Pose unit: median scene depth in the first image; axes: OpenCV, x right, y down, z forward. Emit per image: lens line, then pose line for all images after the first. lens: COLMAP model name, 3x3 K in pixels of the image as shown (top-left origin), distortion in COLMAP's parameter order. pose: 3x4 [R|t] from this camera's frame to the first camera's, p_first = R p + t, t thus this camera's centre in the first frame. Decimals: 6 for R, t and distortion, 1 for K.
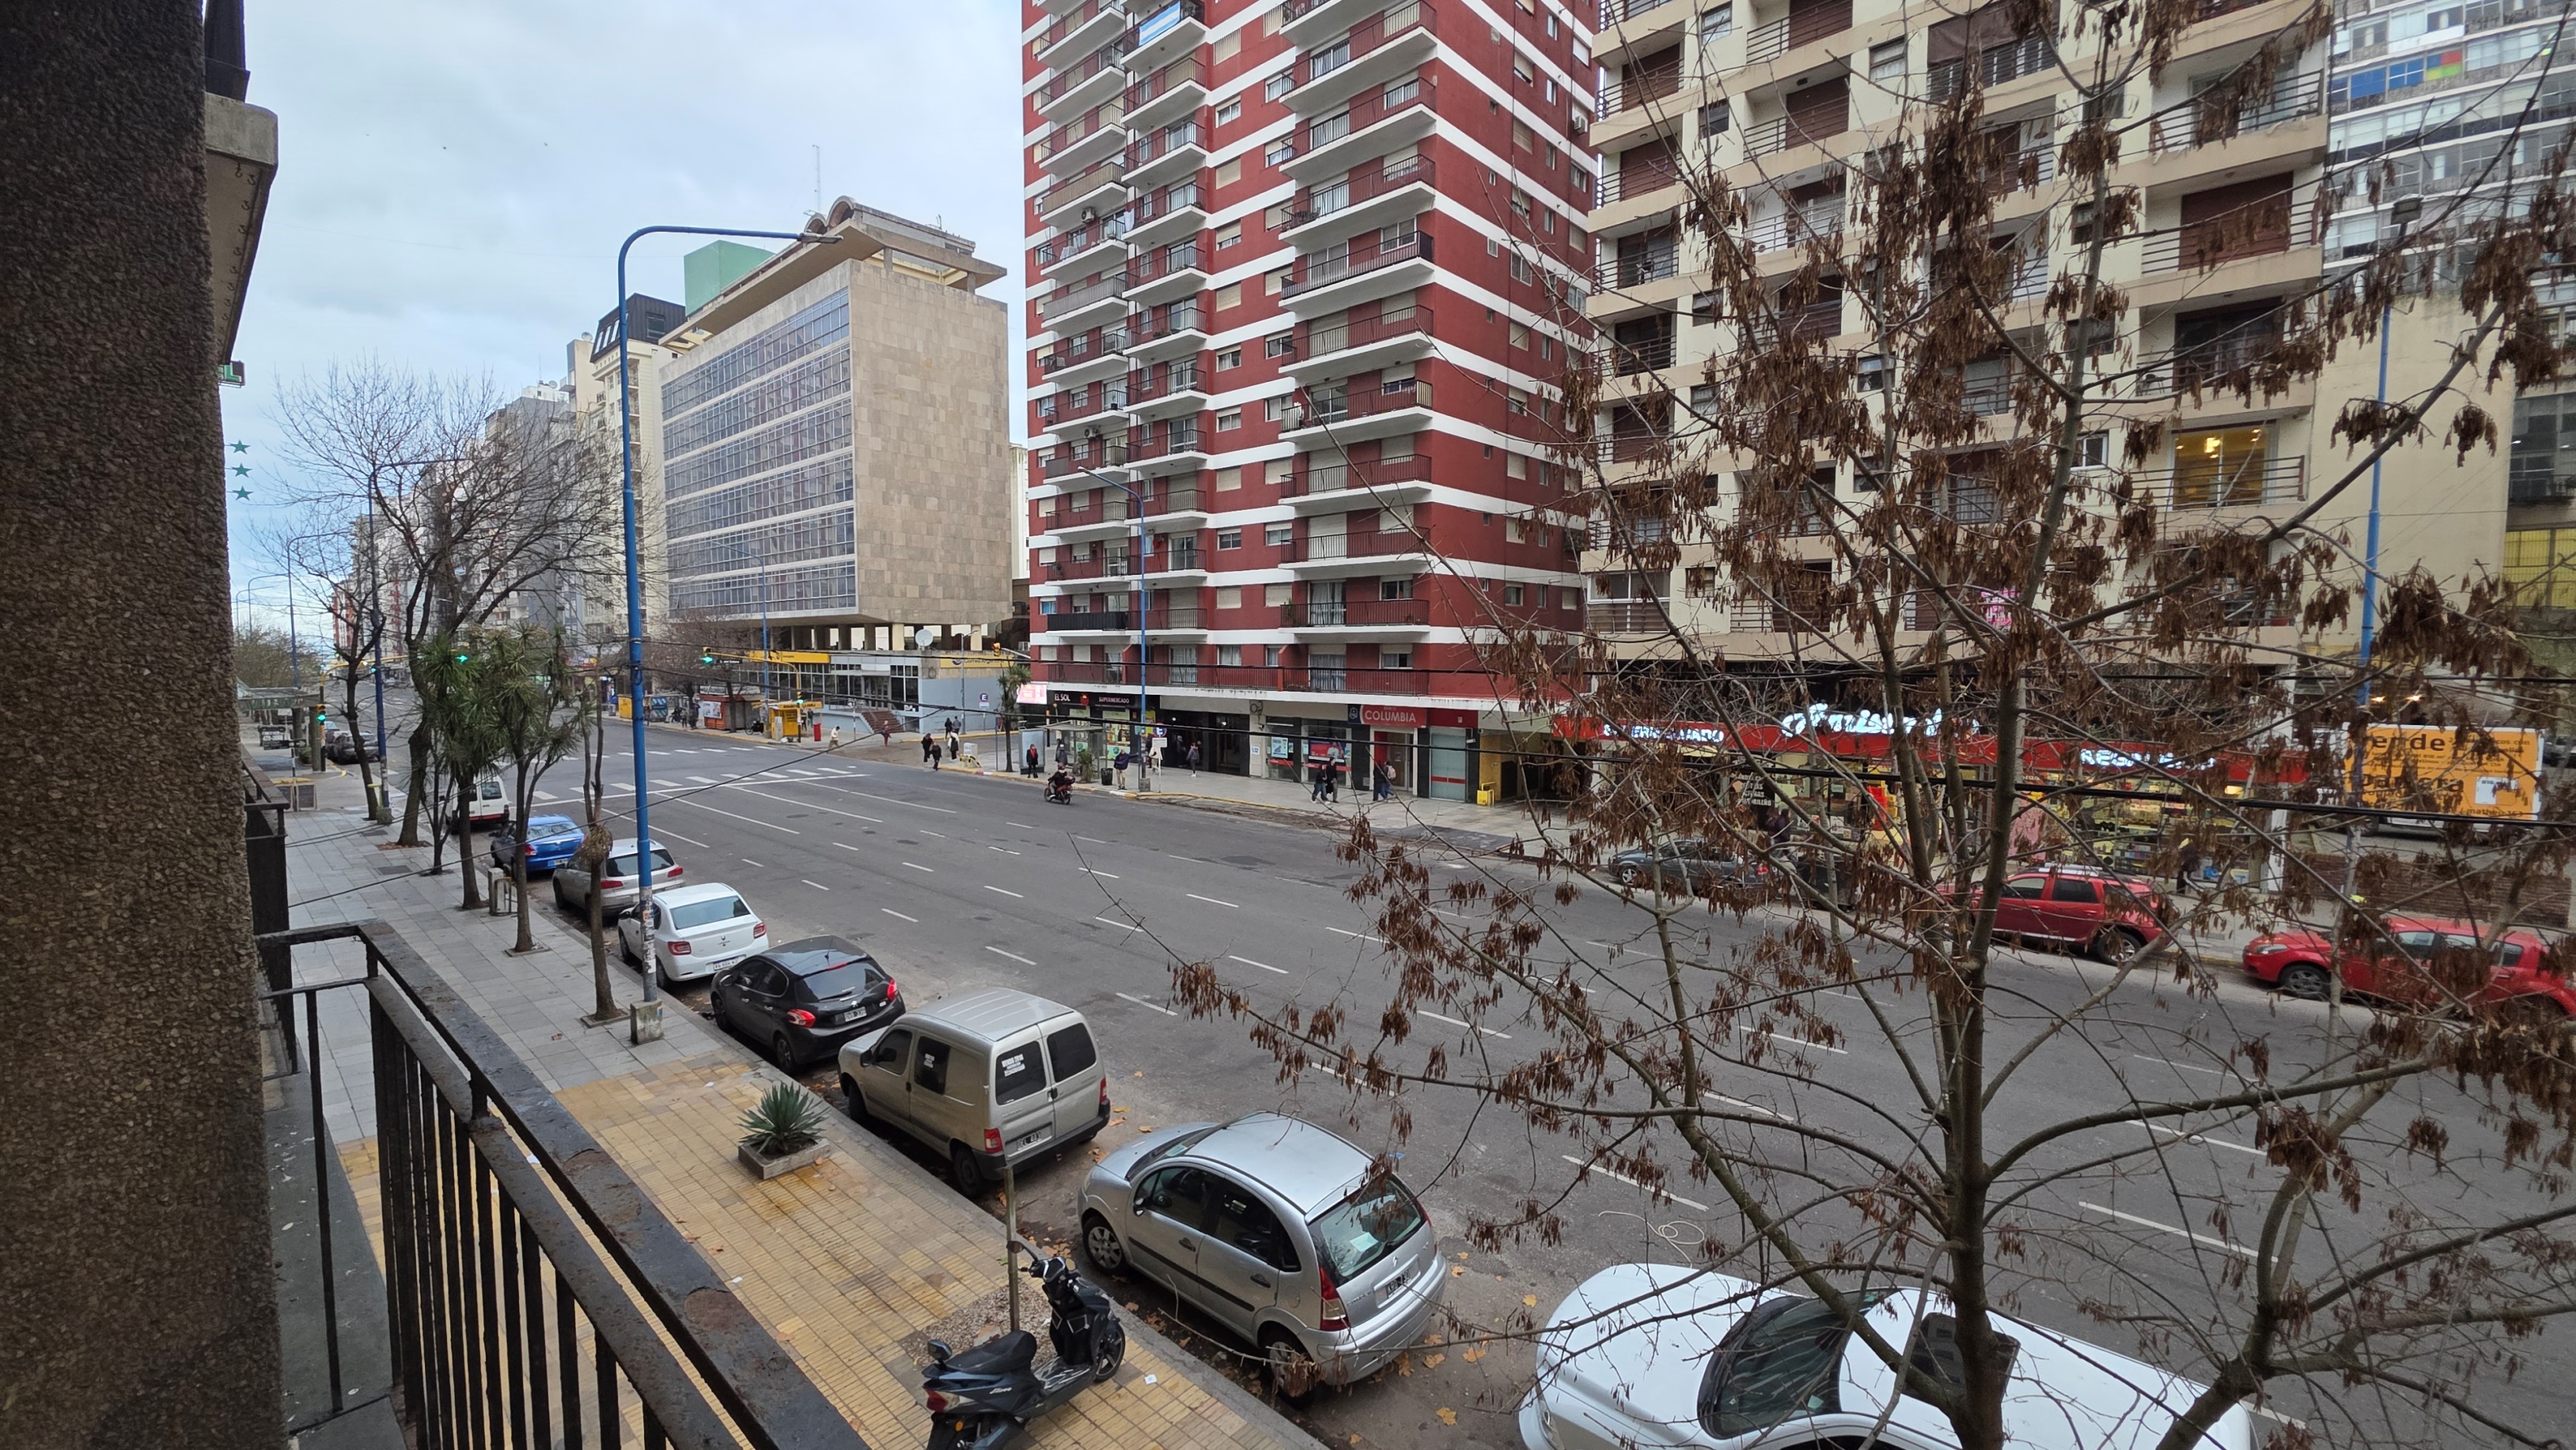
lens RADIAL K [[1018.9, 0, 1286.7], [0, 1018.9, 725.3], [0, 0, 1]] dist [0.006408, -0.005103]
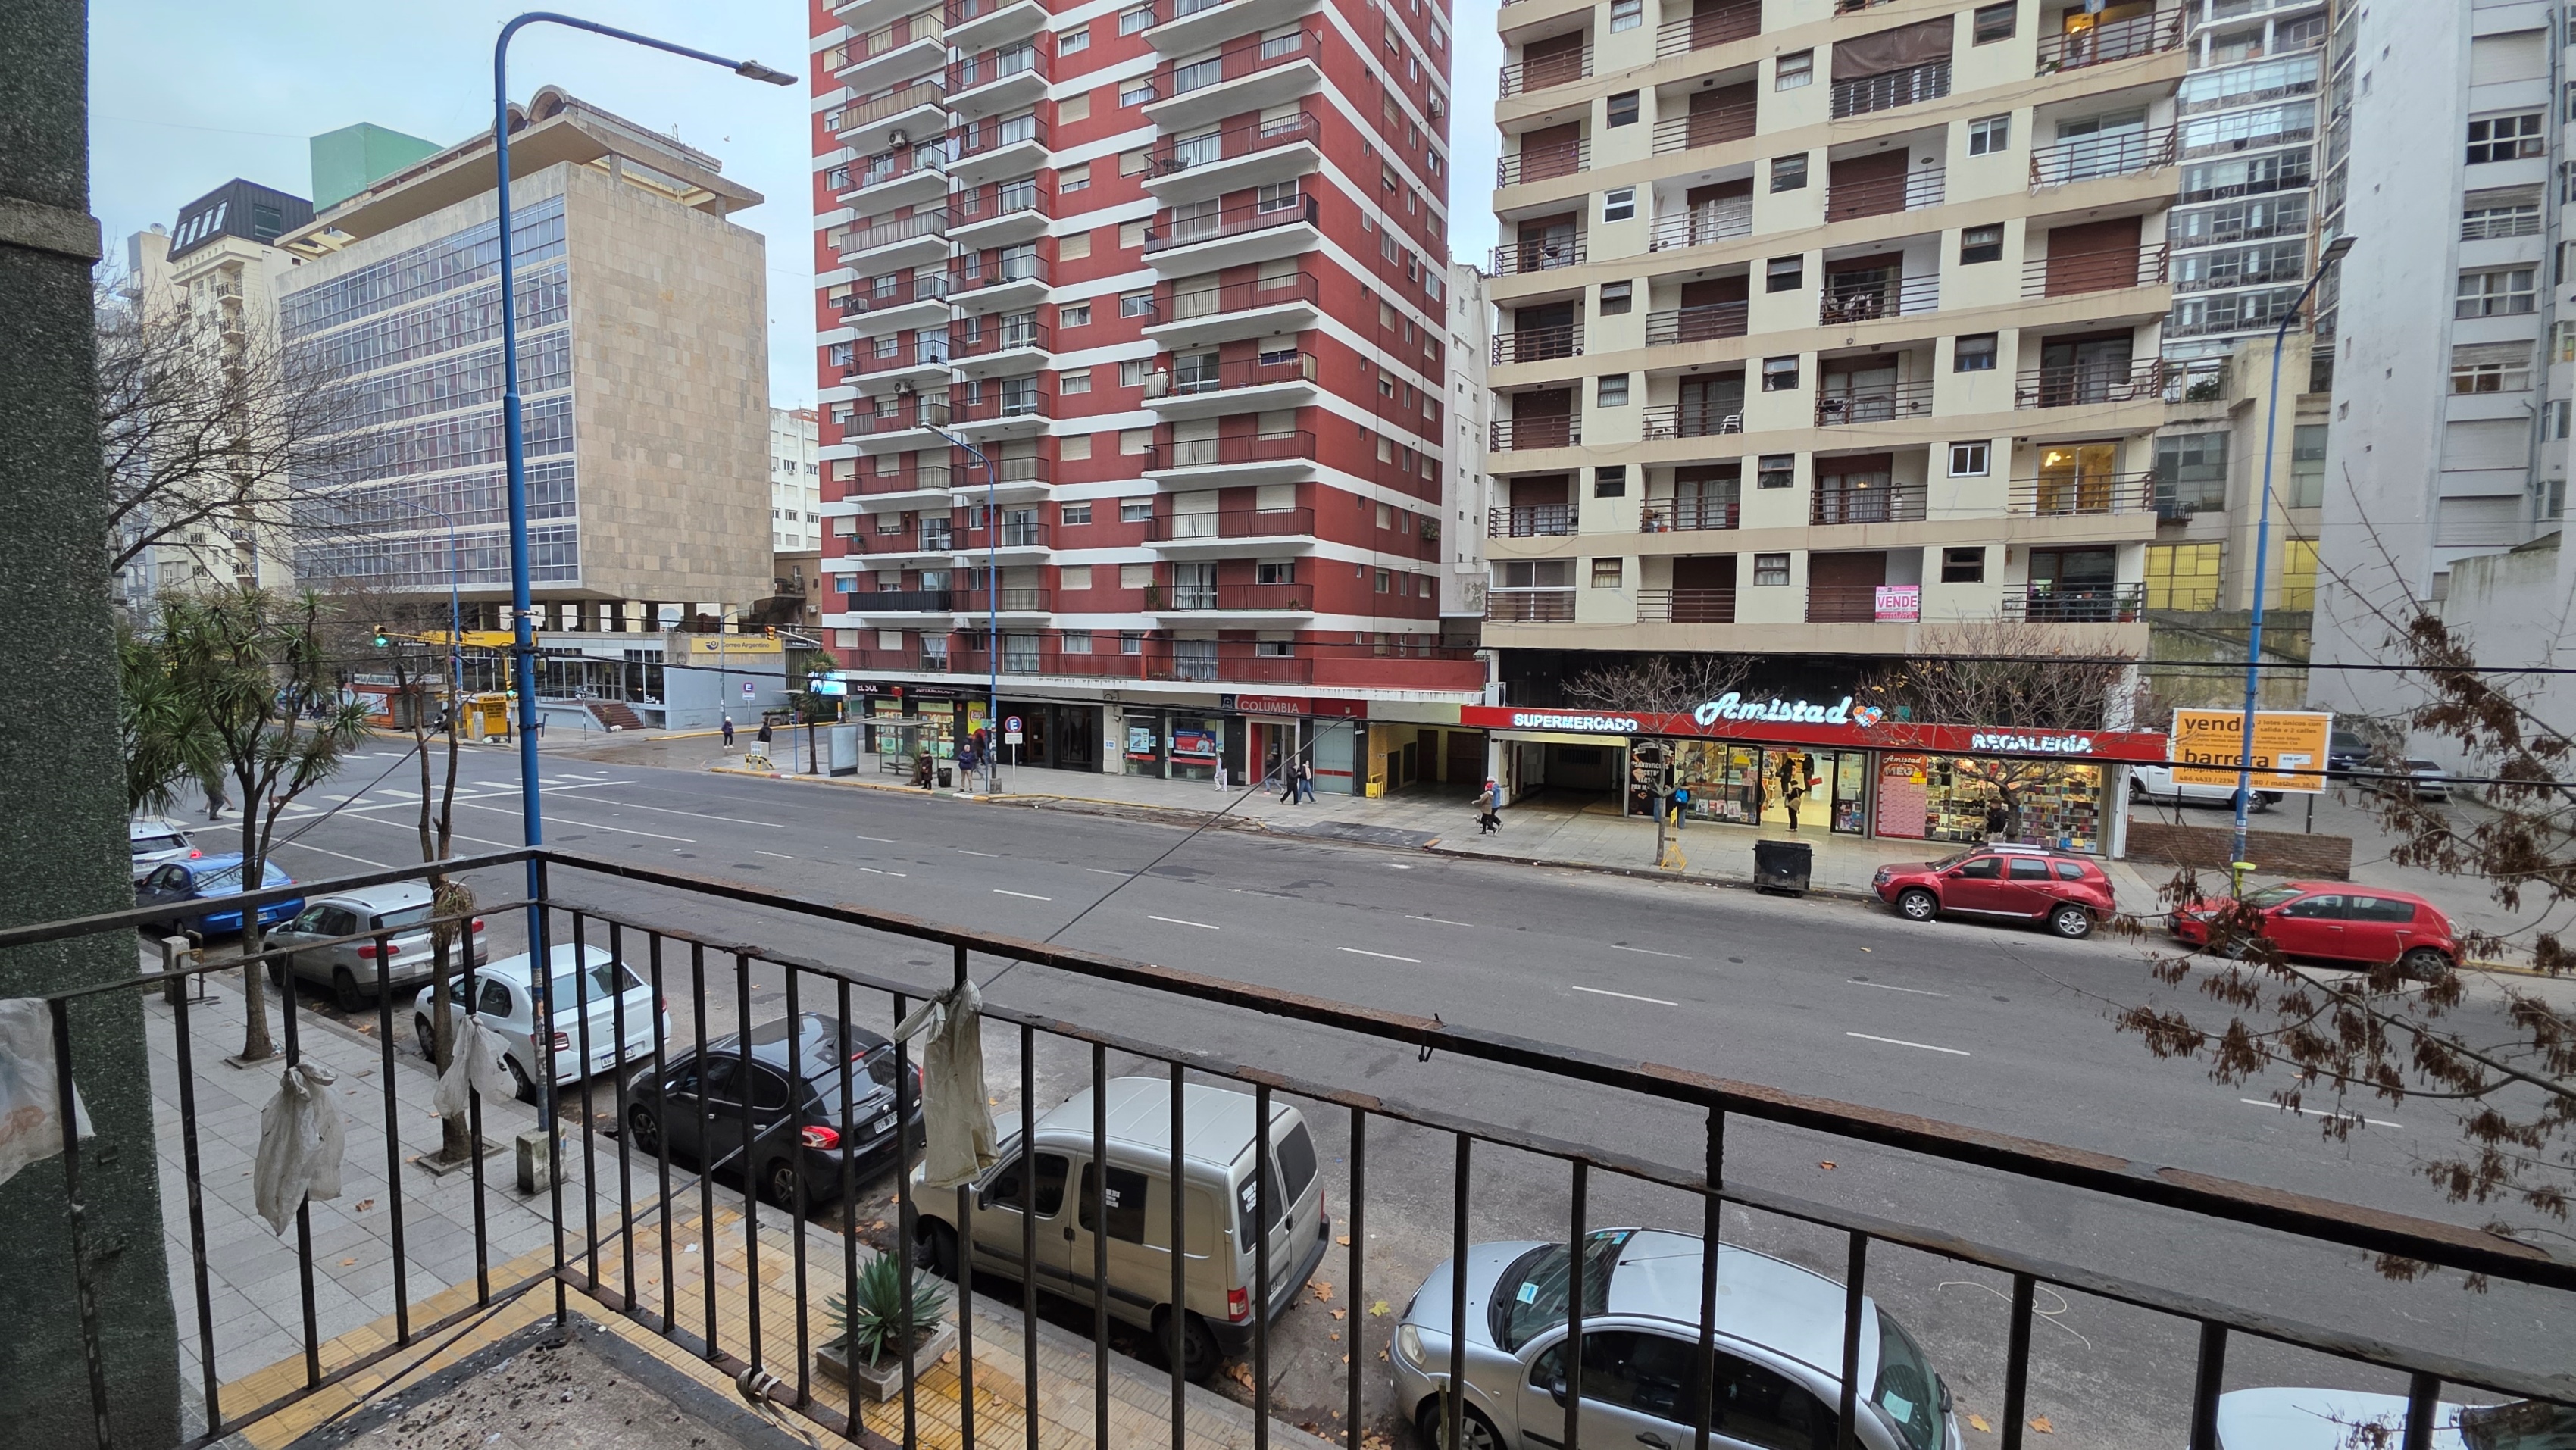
lens RADIAL K [[1018.9, 0, 1287.0], [0, 1018.9, 723.9], [0, 0, 1]] dist [0.006408, -0.005103]
pose [[0.969715, -0.012311, 0.243930, -0.104837], [0.009504, 0.999874, 0.012681, -0.004332], [-0.244055, -0.009978, 0.969710, 0.069884]]
